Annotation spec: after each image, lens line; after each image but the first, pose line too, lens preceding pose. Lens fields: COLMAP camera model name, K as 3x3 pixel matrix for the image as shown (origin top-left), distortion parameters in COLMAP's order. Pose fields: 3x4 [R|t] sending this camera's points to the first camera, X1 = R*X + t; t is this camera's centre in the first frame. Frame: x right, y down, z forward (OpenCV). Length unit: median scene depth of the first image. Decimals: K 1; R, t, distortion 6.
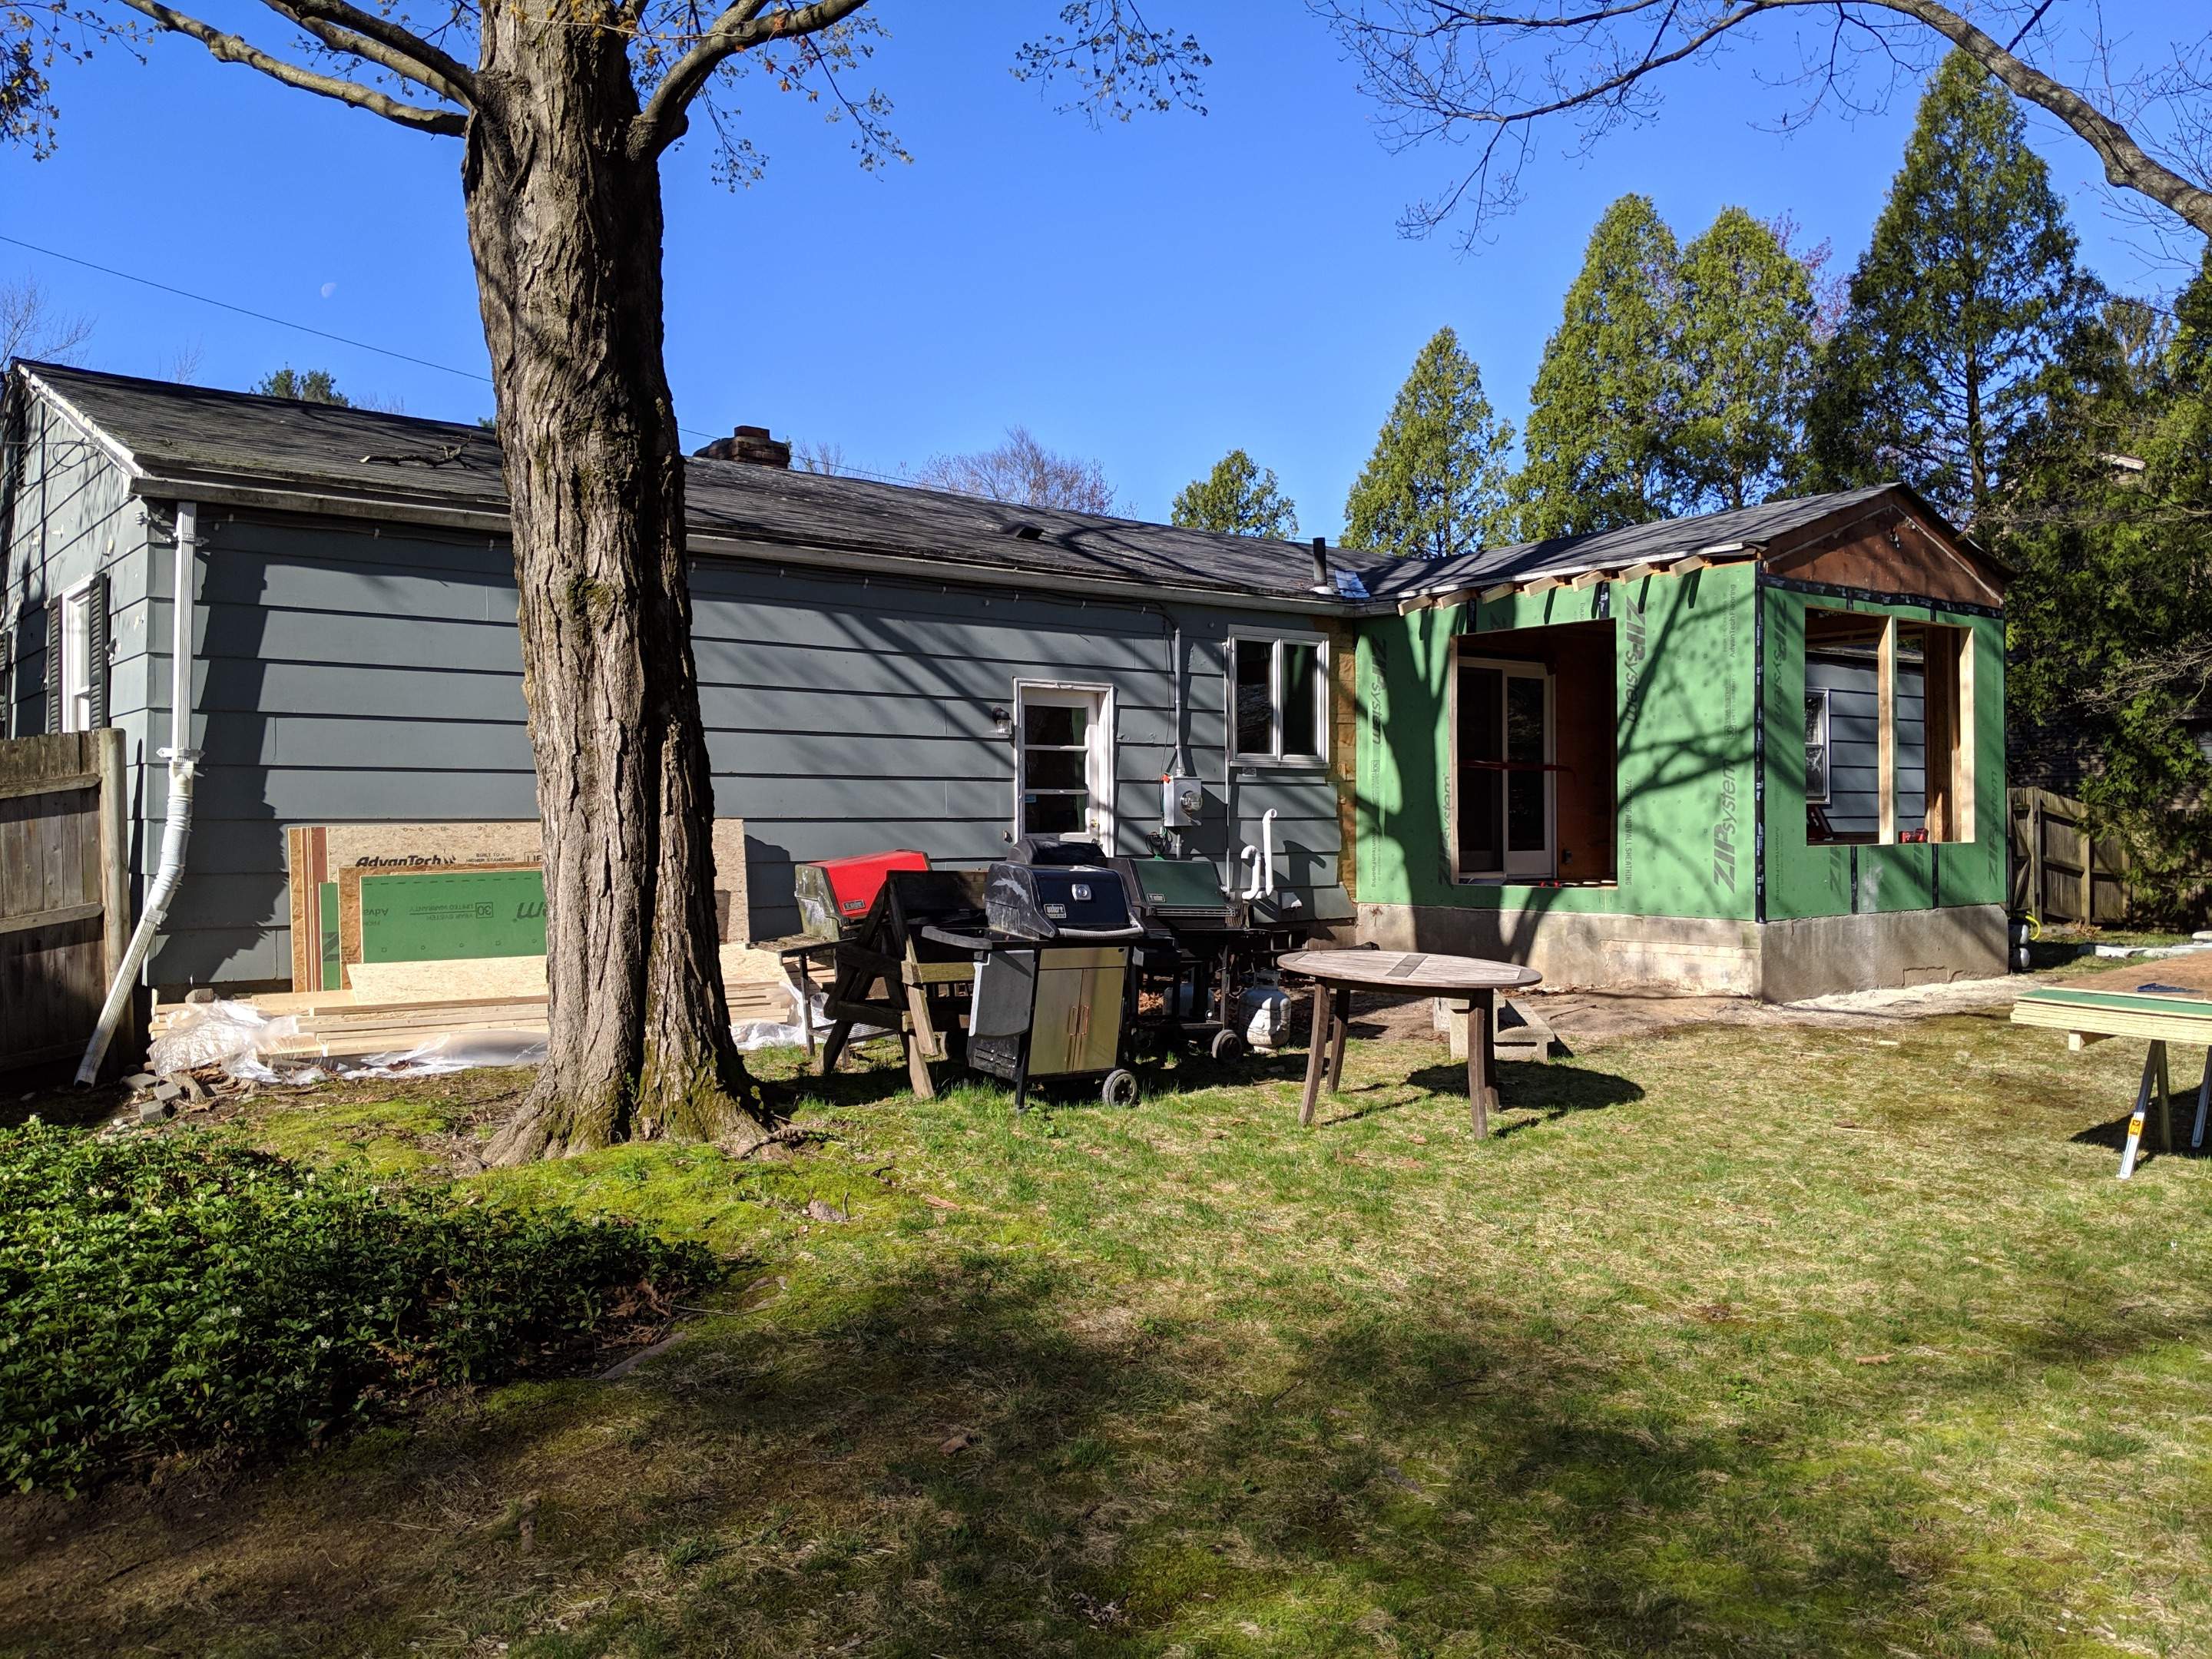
lens RADIAL K [[1744.0, 0, 1097.2], [0, 1744.0, 815.2], [0, 0, 1]] dist [0.086217, -0.137934]
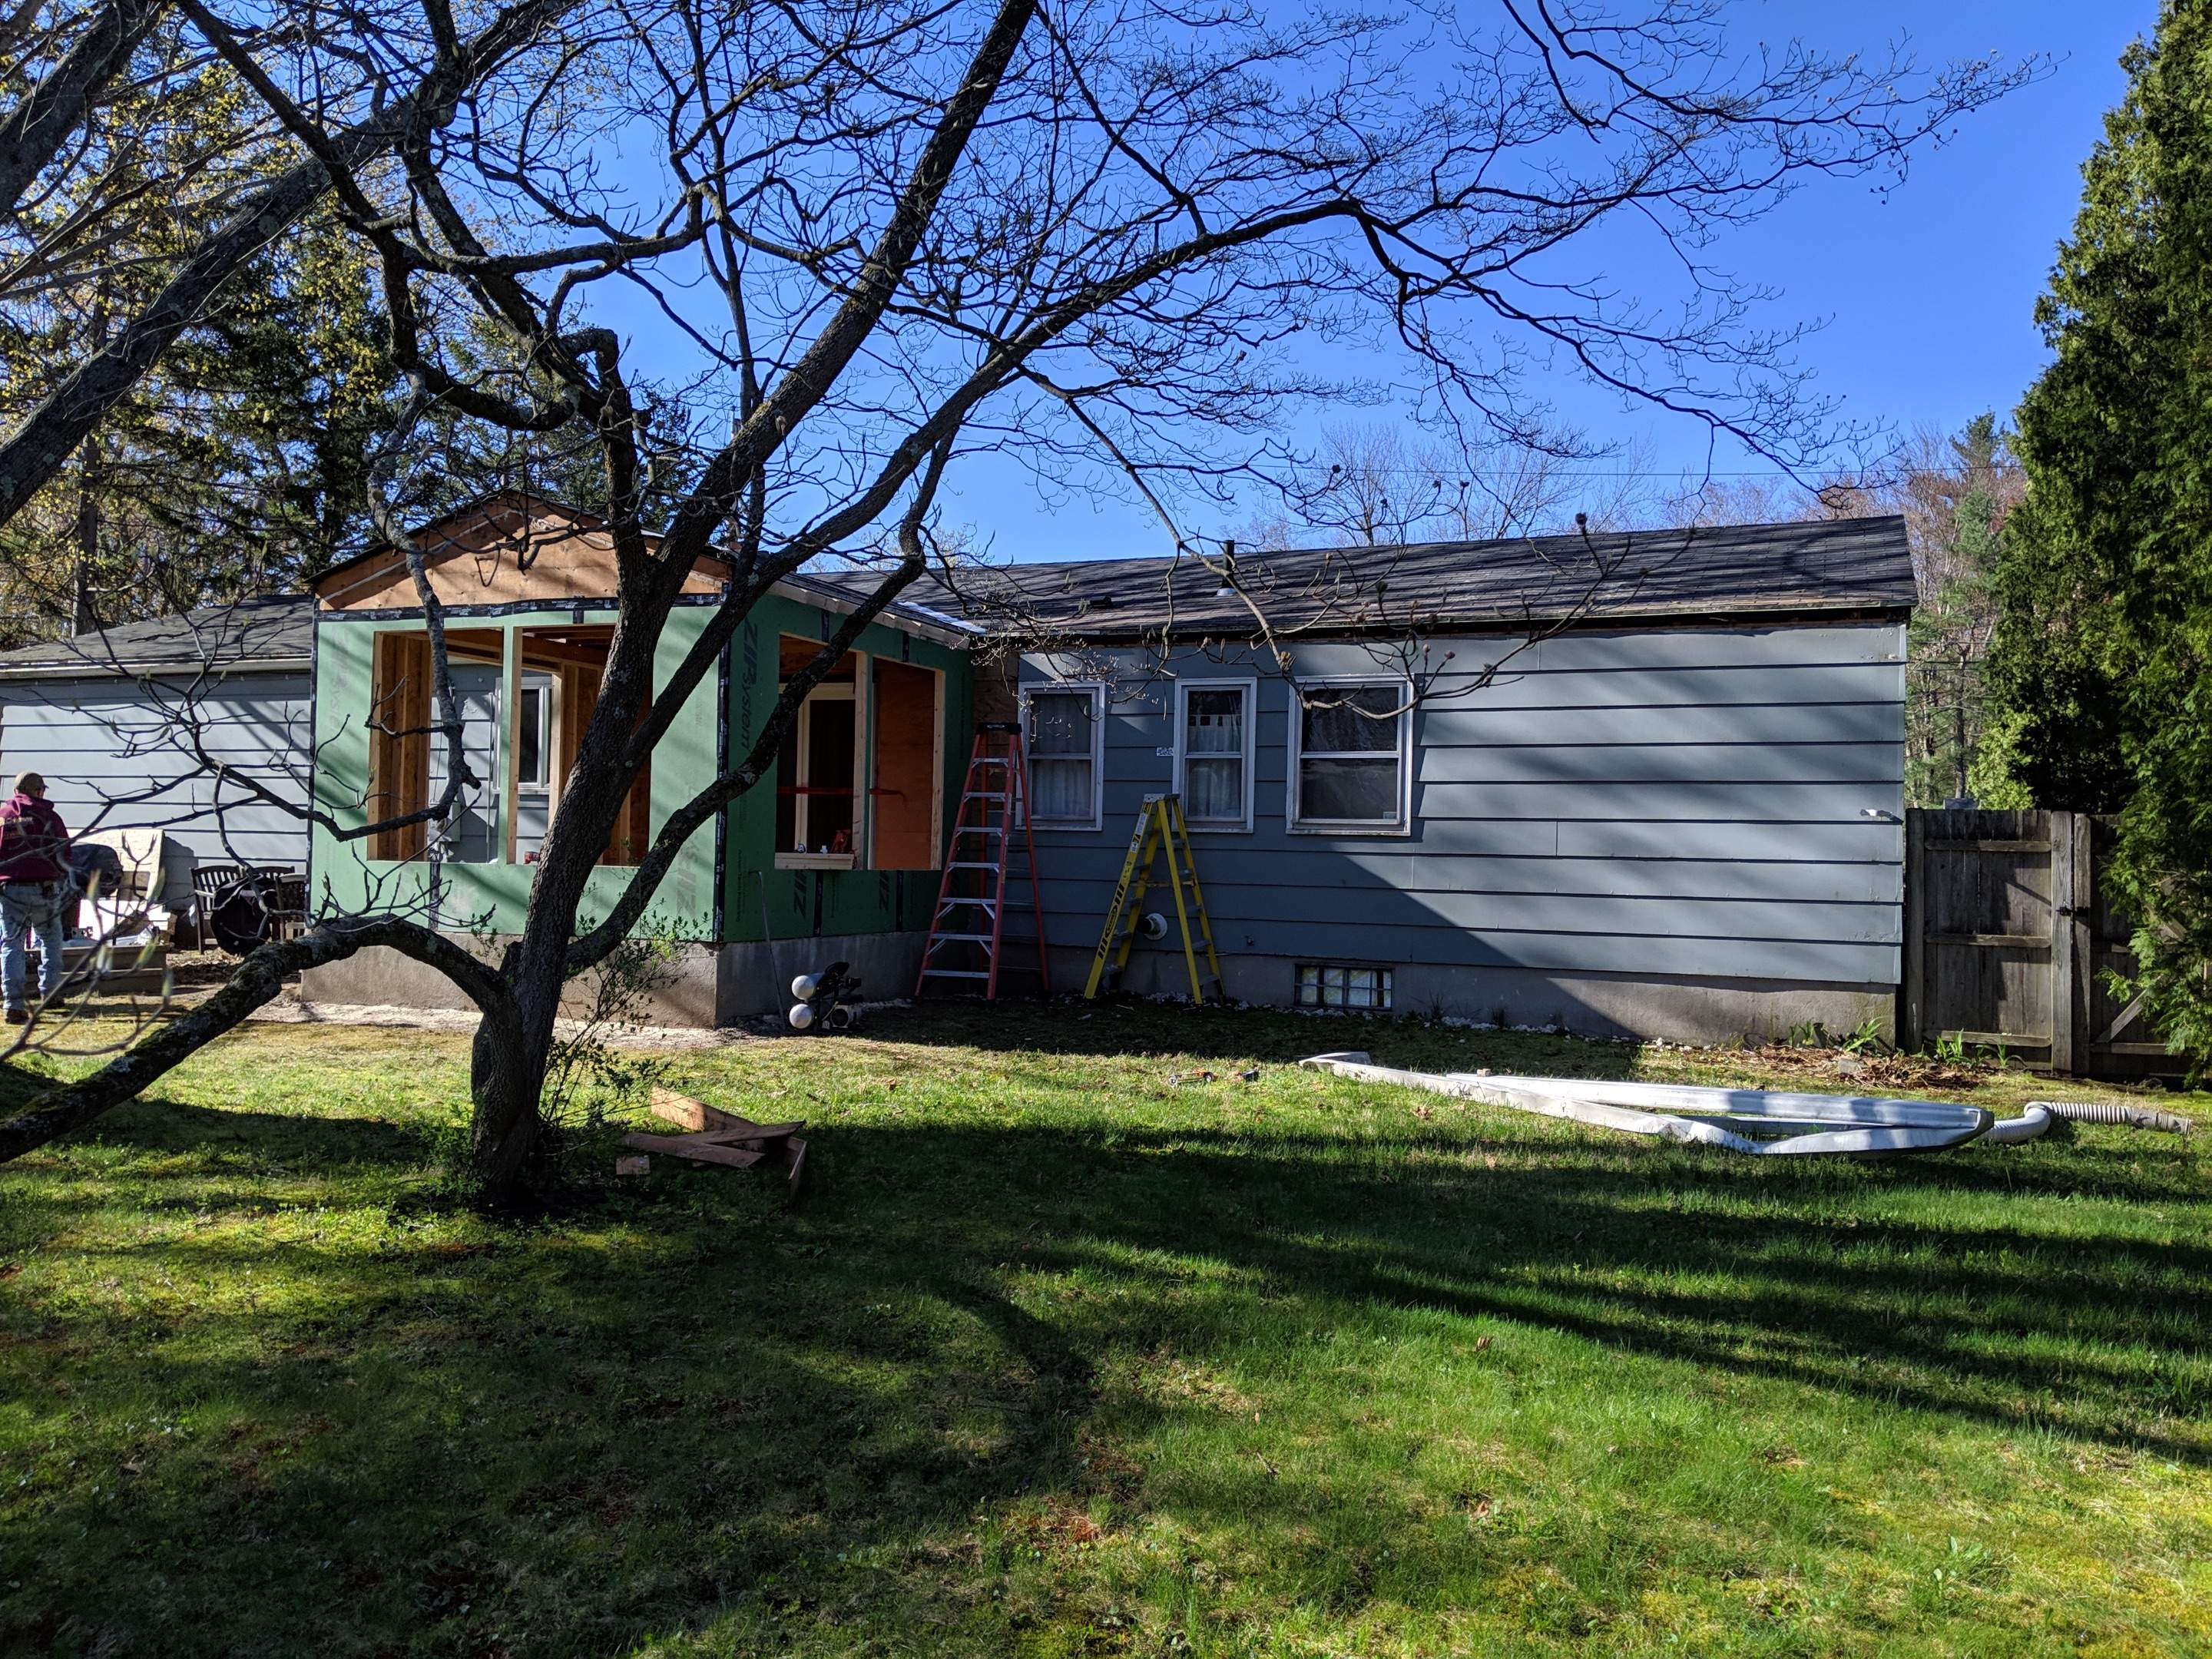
lens RADIAL K [[1744.0, 0, 1134.1], [0, 1744.0, 829.2], [0, 0, 1]] dist [0.086217, -0.137934]
pose [[0.480281, 0.001473, -0.877114, 1.566527], [-0.019535, 0.999769, -0.009017, -0.000792], [0.876897, 0.021465, 0.480198, 0.905991]]
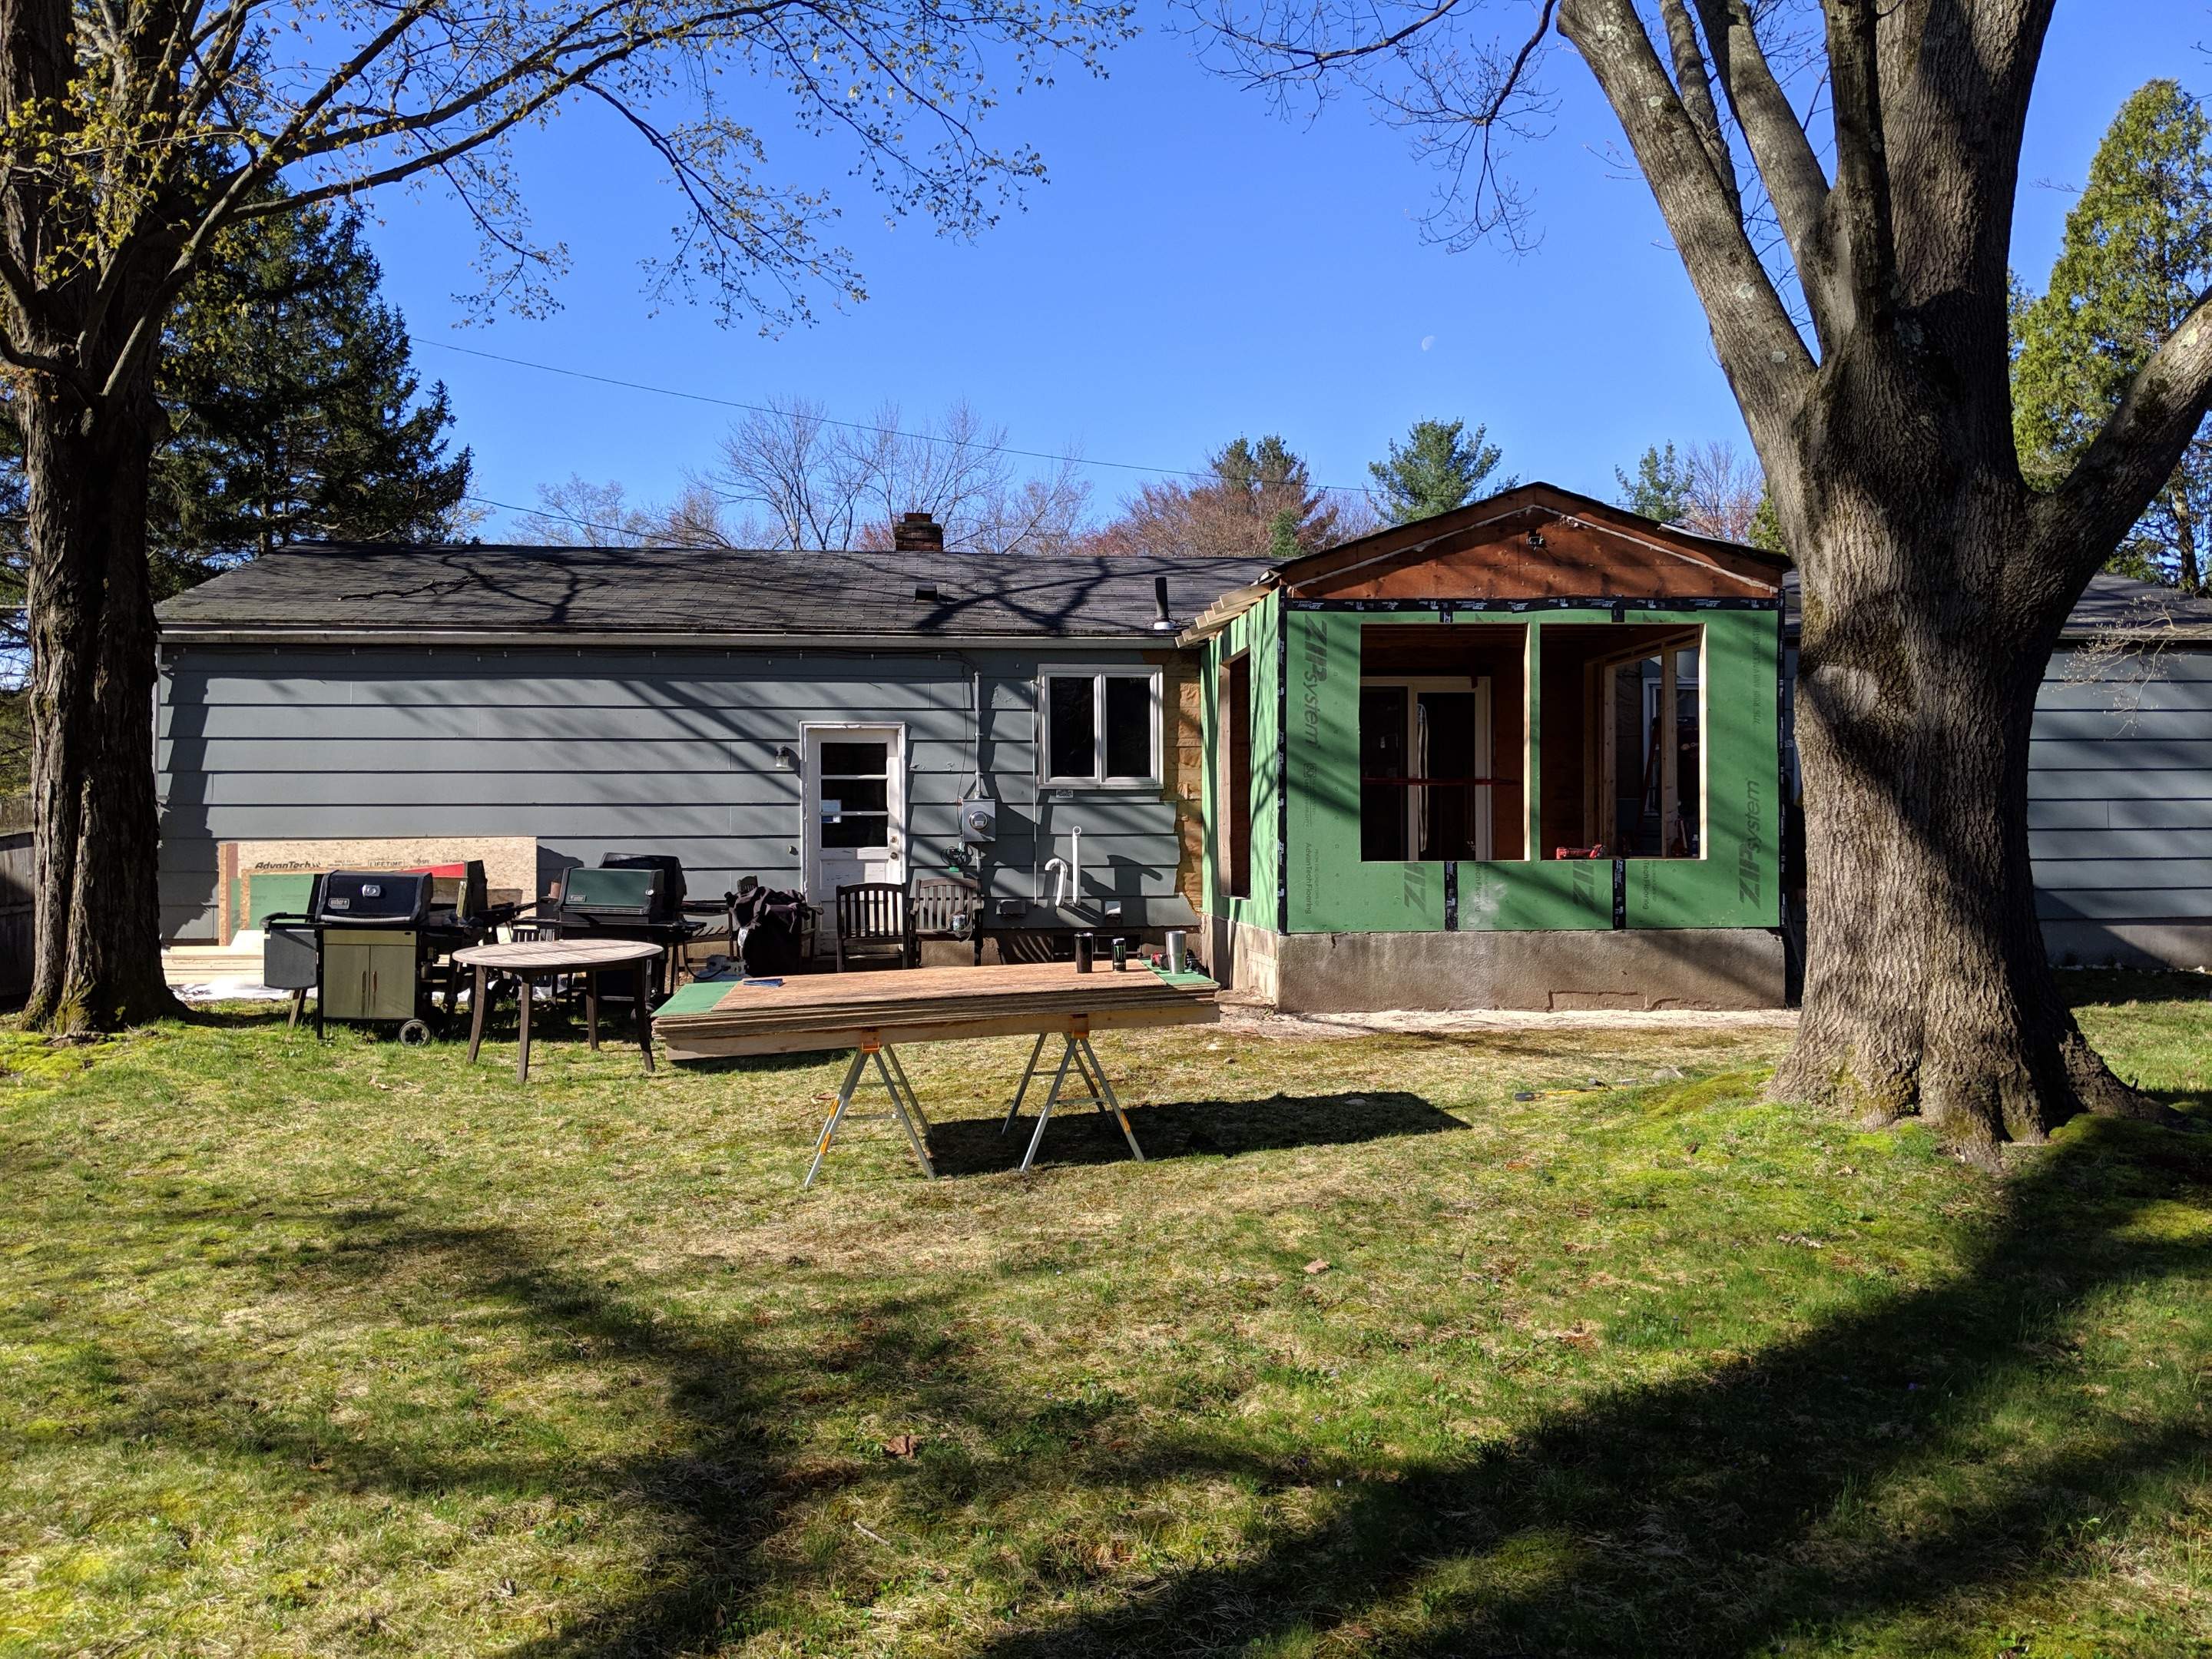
lens RADIAL K [[1744.0, 0, 1136.3], [0, 1744.0, 842.6], [0, 0, 1]] dist [0.086217, -0.137934]
pose [[0.838541, 0.000745, -0.544838, 0.848961], [0.004306, 0.999959, 0.007994, -0.002145], [0.544821, -0.009049, 0.838503, 0.091196]]
